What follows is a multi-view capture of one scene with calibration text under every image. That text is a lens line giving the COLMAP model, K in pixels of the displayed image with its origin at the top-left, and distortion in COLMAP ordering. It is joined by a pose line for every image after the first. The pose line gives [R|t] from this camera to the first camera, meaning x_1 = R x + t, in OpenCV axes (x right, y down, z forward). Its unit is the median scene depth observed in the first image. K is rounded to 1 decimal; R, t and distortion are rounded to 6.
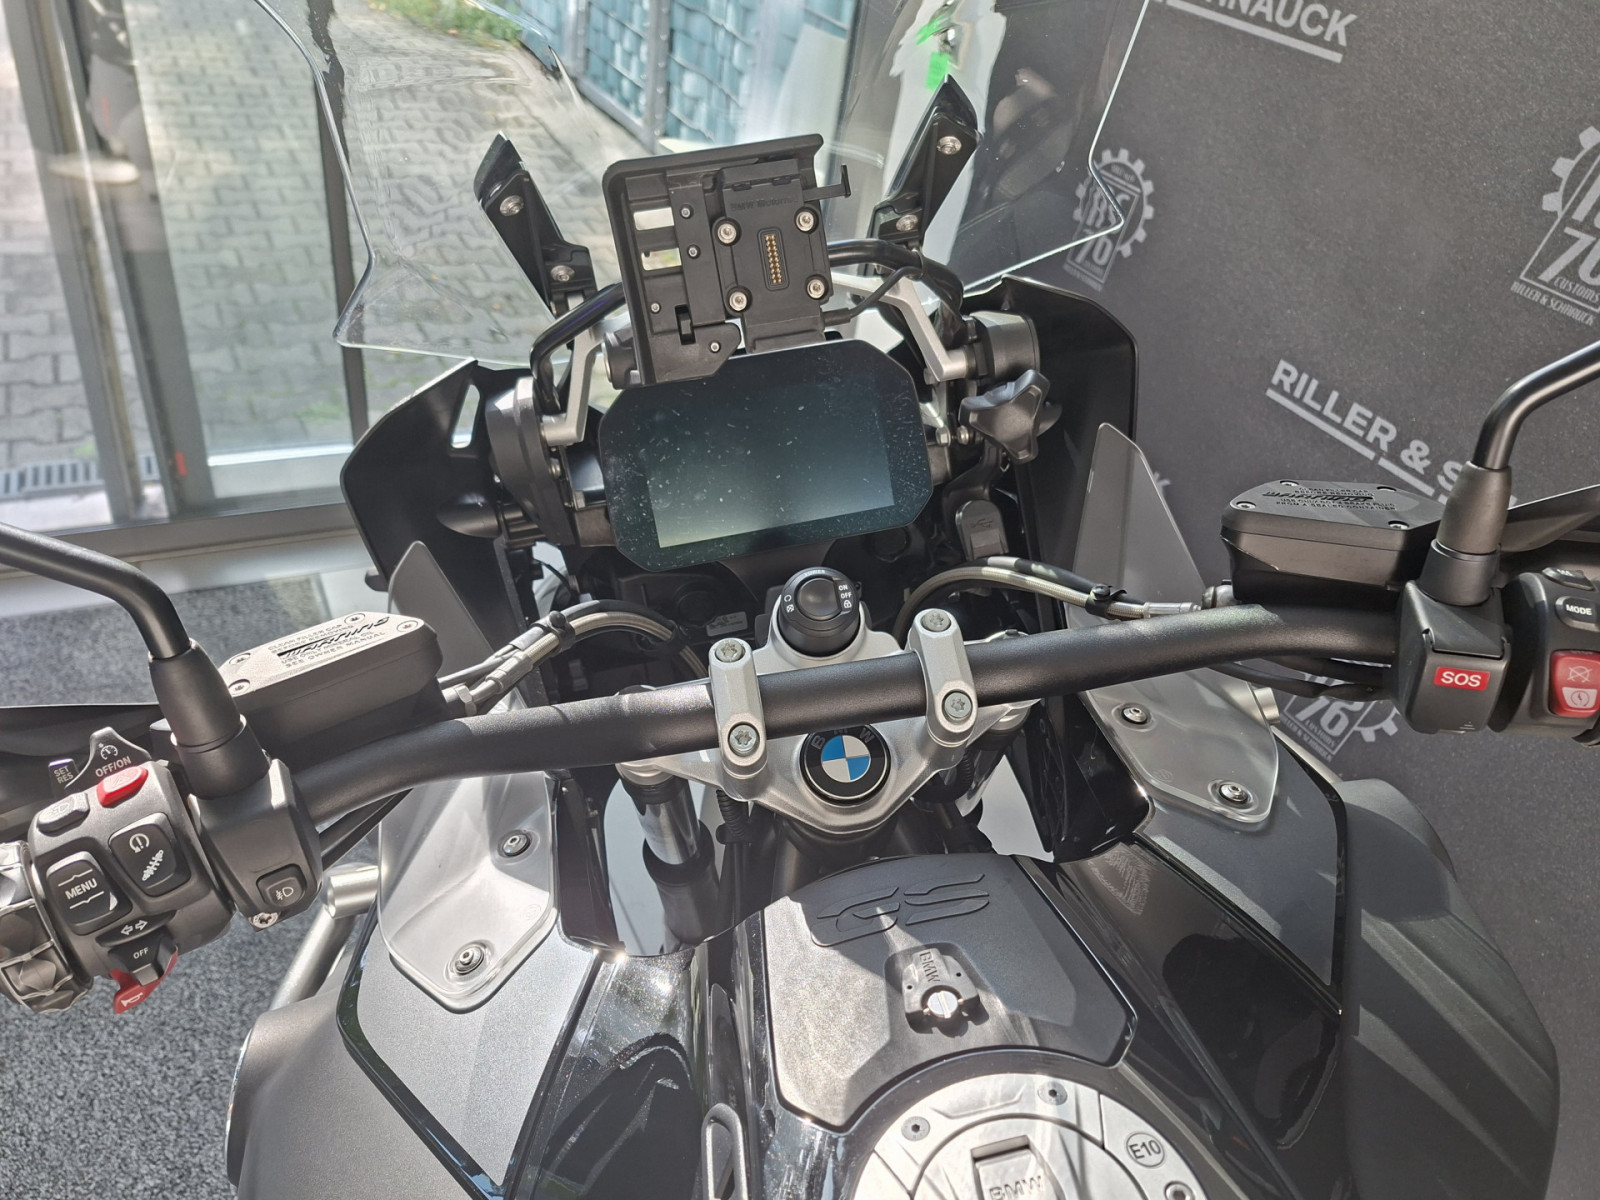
lens RADIAL K [[1156.2, 0, 820.3], [0, 1156.2, 616.9], [0, 0, 1]] dist [0.002239, -0.004265]
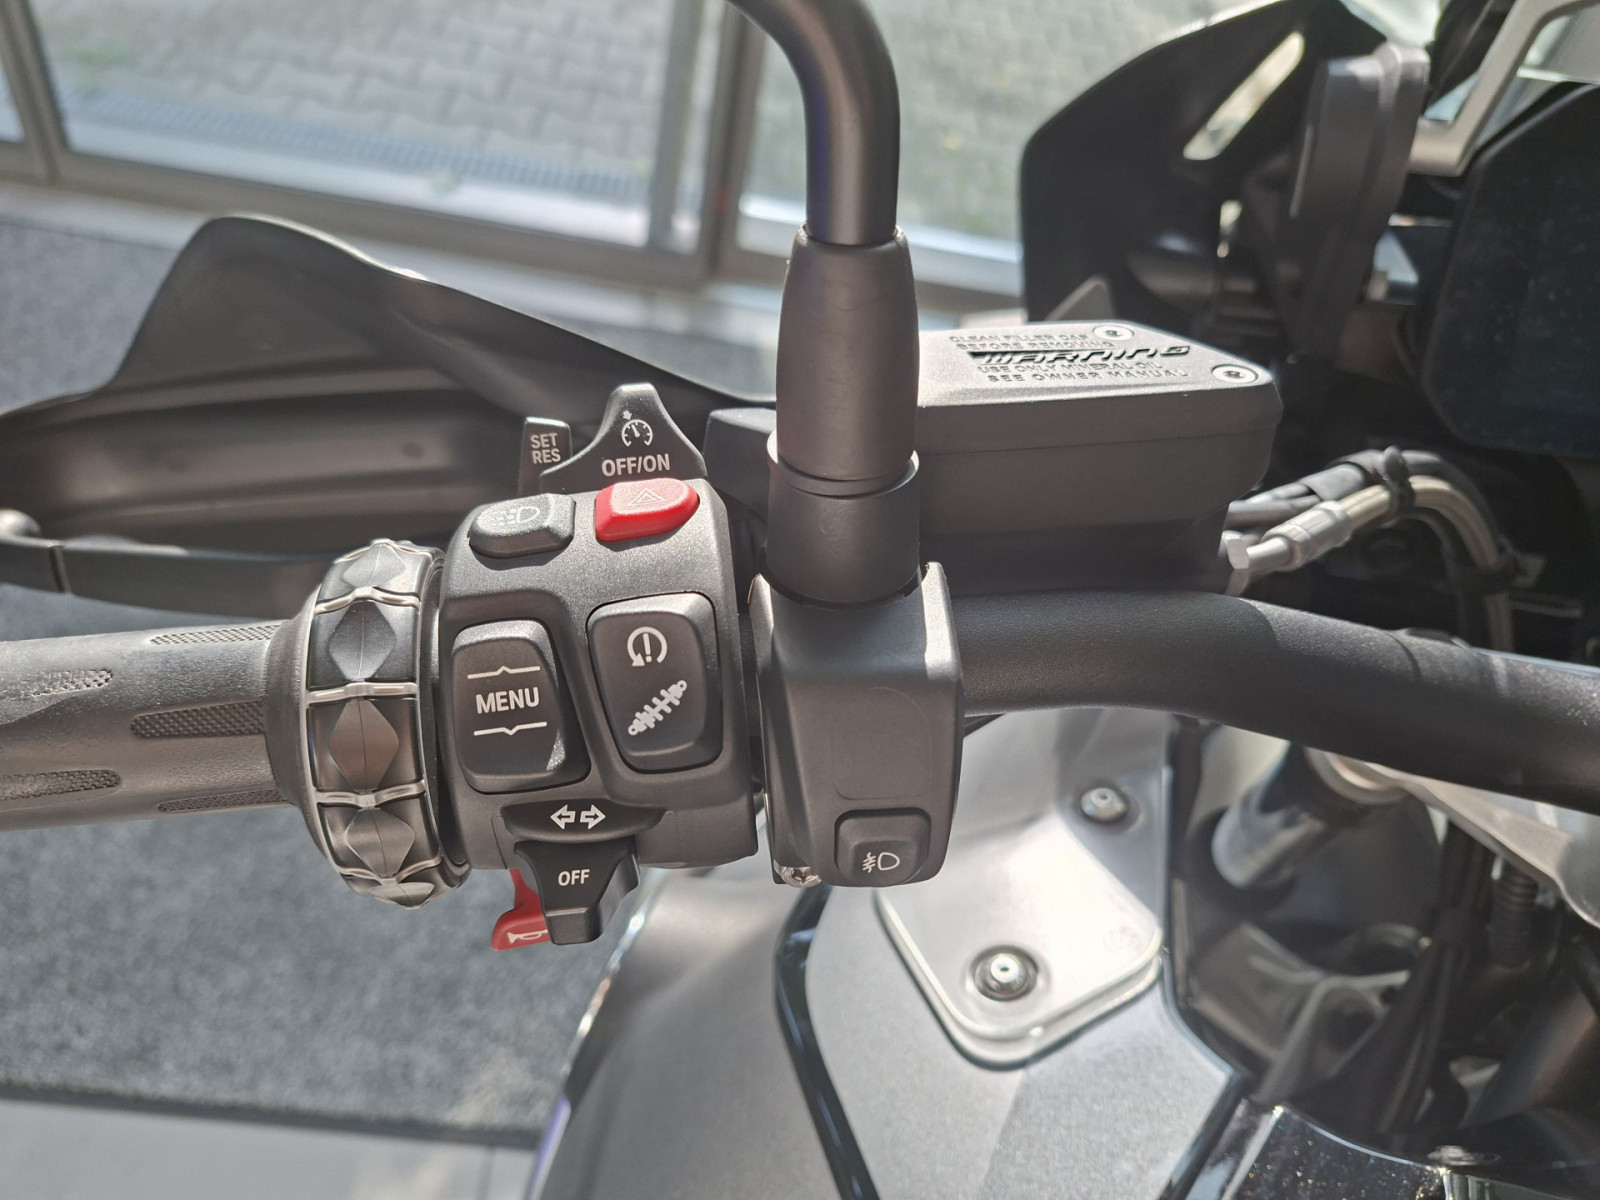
lens RADIAL K [[1078.1, 0, 801.5], [0, 1078.1, 573.8], [0, 0, 1]] dist [0.094854, -0.171550]
pose [[0.890106, 0.335927, -0.308002, -0.408263], [-0.313896, 0.941833, 0.120084, 0.098946], [0.330425, -0.010206, 0.943777, 0.616615]]
